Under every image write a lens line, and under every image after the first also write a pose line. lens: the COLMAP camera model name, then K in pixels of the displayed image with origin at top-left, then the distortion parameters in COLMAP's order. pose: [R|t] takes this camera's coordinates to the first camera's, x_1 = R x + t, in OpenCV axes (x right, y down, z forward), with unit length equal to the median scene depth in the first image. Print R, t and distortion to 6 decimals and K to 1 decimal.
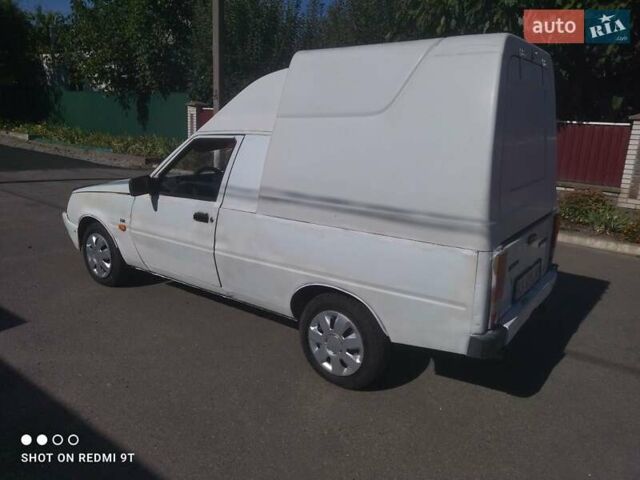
lens RADIAL K [[491.2, 0, 316.9], [0, 491.2, 241.0], [0, 0, 1]] dist [0.031768, -0.032872]
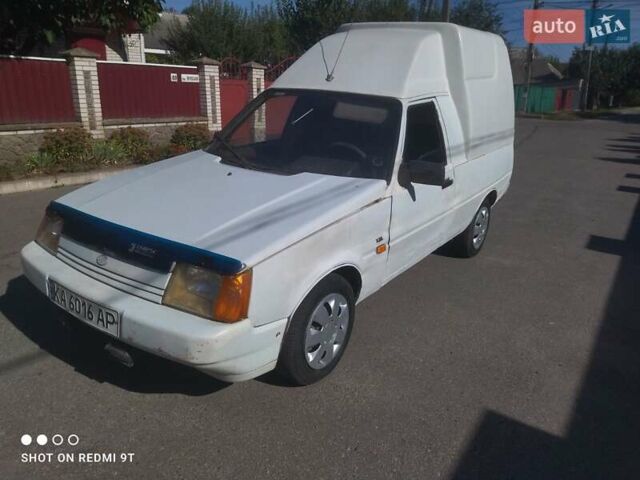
lens RADIAL K [[491.2, 0, 316.5], [0, 491.2, 237.3], [0, 0, 1]] dist [0.031768, -0.032872]
pose [[-0.031756, -0.342299, 0.939054, -1.036431], [0.200058, 0.918338, 0.341513, -0.295710], [-0.979269, 0.198710, 0.039317, 1.067000]]
